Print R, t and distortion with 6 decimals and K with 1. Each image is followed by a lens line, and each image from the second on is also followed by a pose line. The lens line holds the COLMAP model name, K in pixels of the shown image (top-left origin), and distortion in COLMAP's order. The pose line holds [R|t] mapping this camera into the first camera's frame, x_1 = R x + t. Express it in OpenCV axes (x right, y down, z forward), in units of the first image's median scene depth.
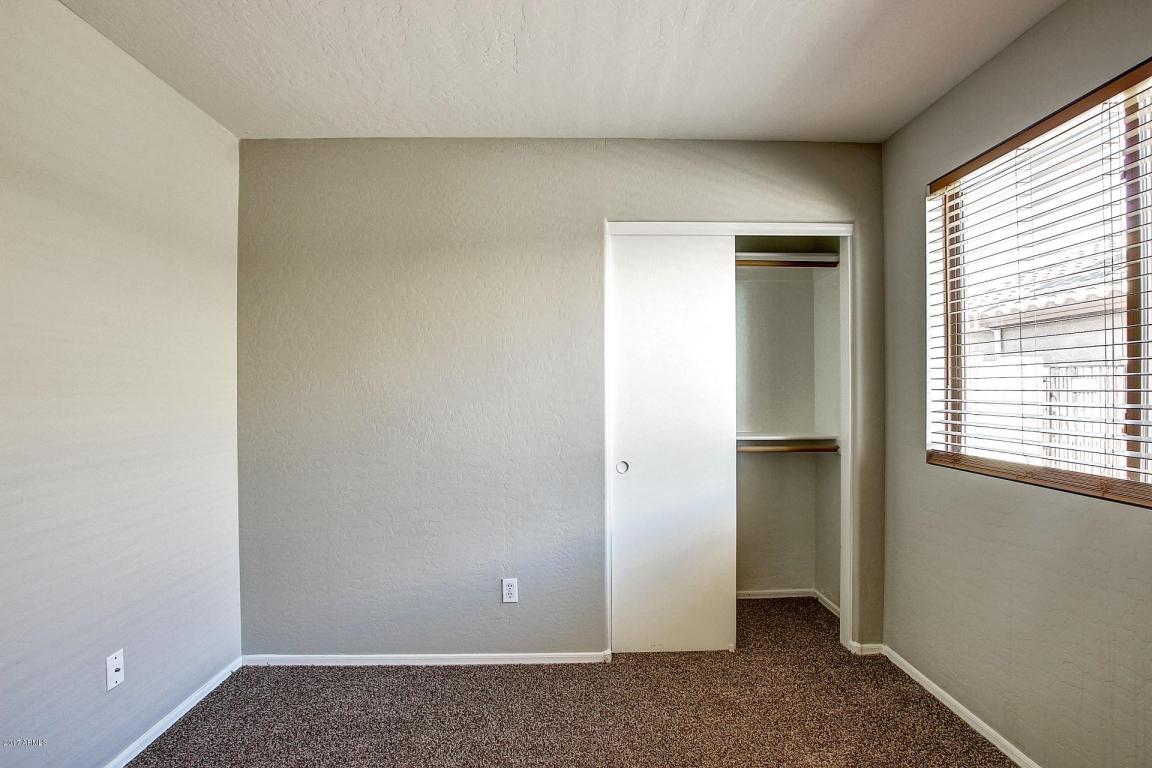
lens RADIAL K [[535.3, 0, 576.6], [0, 535.3, 390.9], [0, 0, 1]] dist [-0.031548, 0.001534]
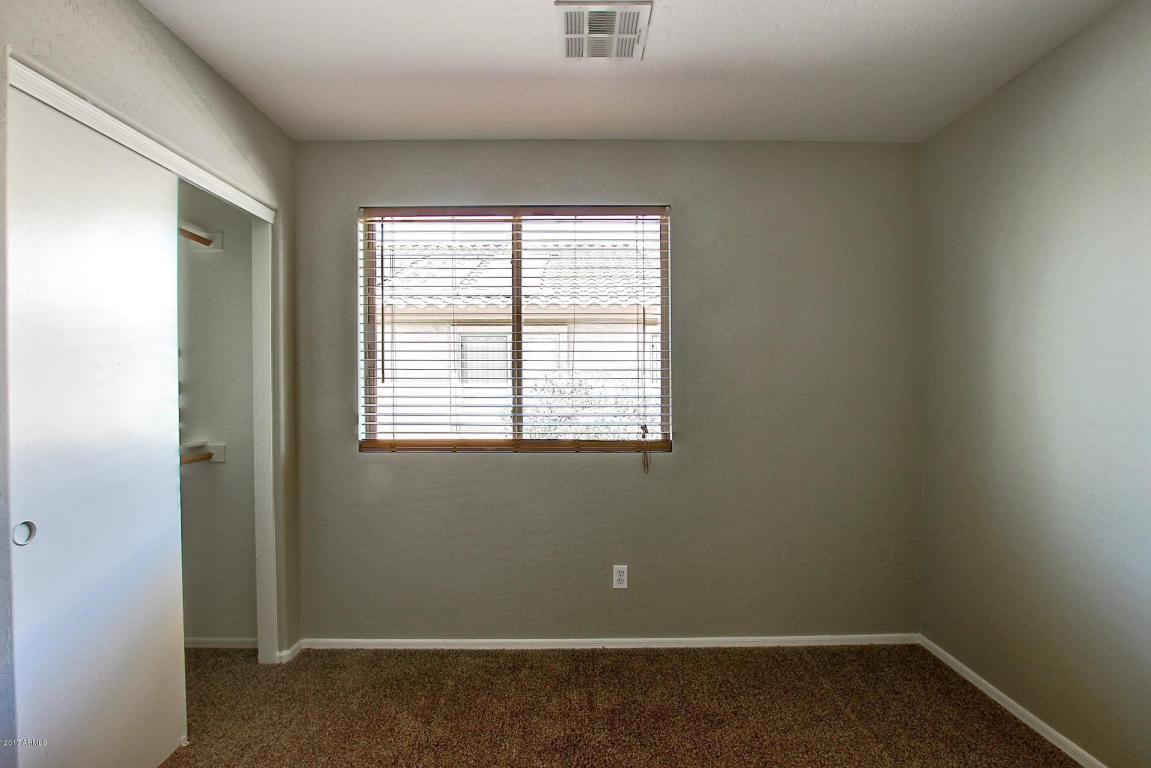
lens RADIAL K [[534.8, 0, 576.1], [0, 534.8, 390.9], [0, 0, 1]] dist [-0.031548, 0.001534]
pose [[0.020096, -0.005327, 0.999784, -0.416253], [0.006797, 0.999963, 0.005192, 0.003750], [-0.999775, 0.006691, 0.020131, 0.452512]]
